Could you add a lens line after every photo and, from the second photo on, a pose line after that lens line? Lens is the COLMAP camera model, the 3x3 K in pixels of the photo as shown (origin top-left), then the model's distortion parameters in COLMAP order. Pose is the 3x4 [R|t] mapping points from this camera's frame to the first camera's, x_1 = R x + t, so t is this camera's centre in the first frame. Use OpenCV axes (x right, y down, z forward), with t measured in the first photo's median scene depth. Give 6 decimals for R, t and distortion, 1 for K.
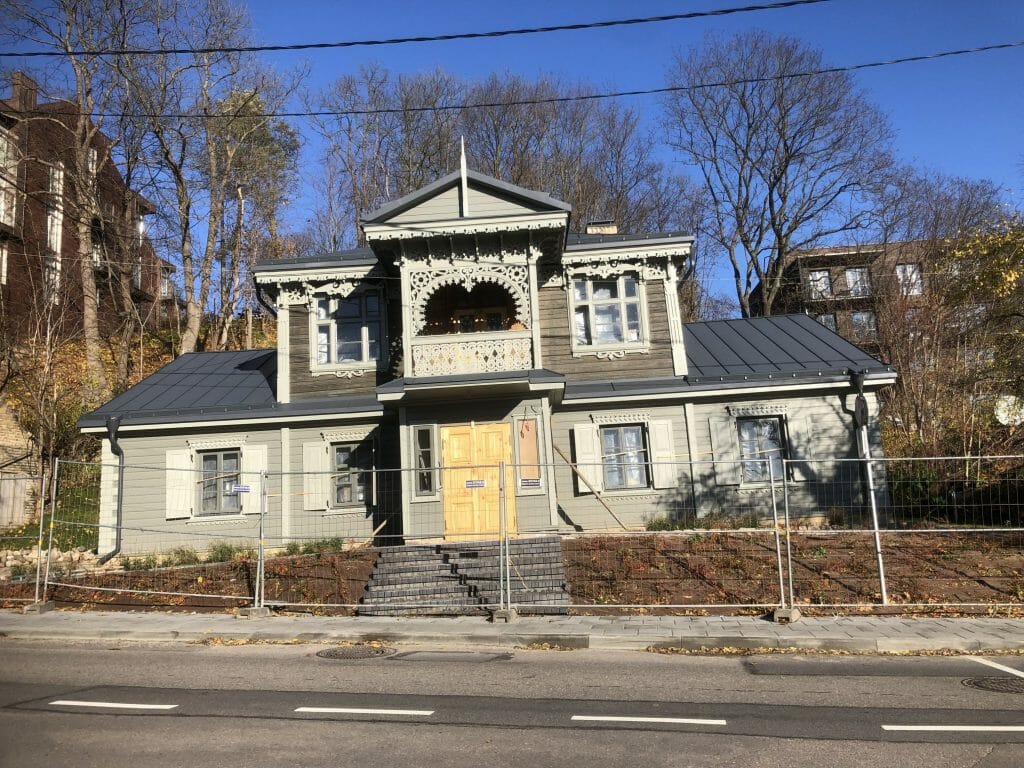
lens RADIAL K [[802.3, 0, 509.8], [0, 802.3, 398.2], [0, 0, 1]] dist [0.001623, -0.001836]
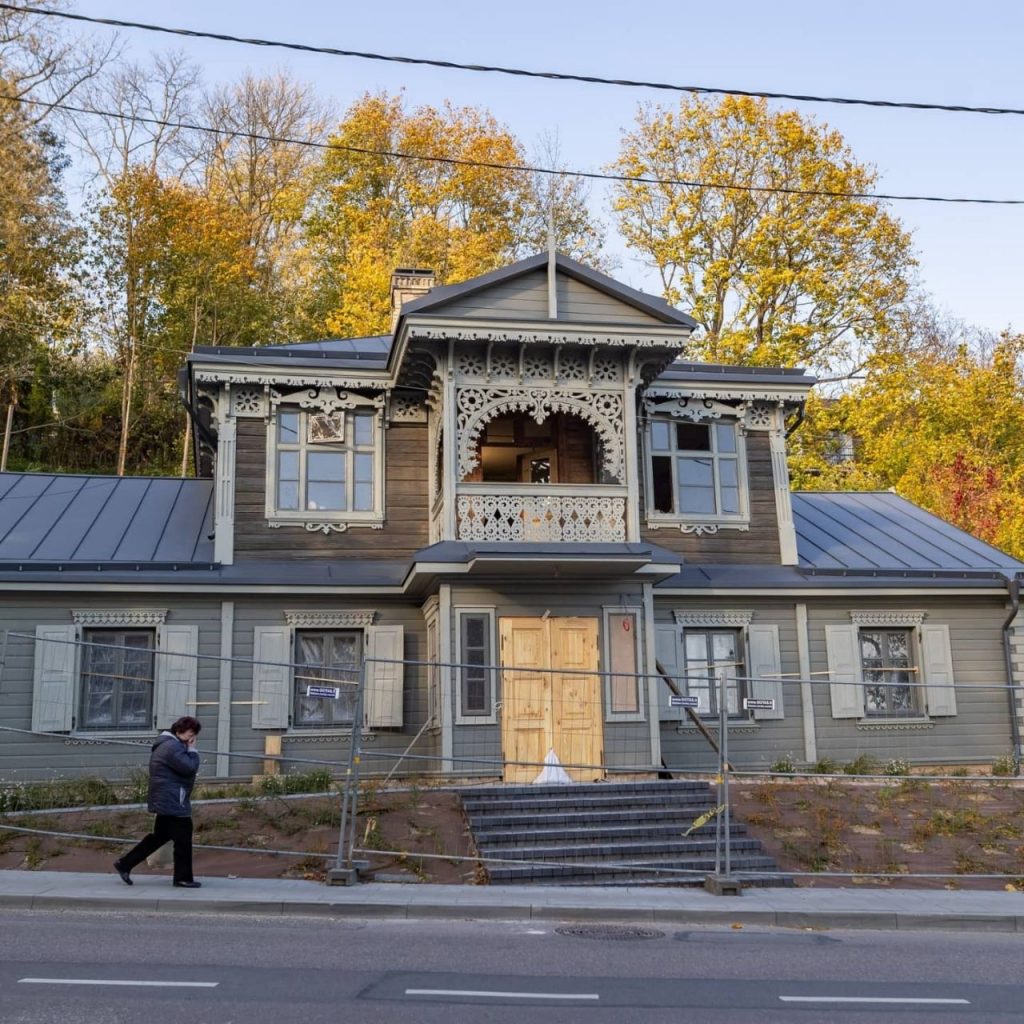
lens RADIAL K [[1218.2, 0, 512.0], [0, 1218.2, 512.0], [0, 0, 1]] dist [-0.130885, 0.448766]
pose [[0.977282, 0.079863, 0.196322, -0.275150], [-0.068046, 0.995482, -0.066229, 0.014808], [-0.200724, 0.051365, 0.978300, -0.024943]]
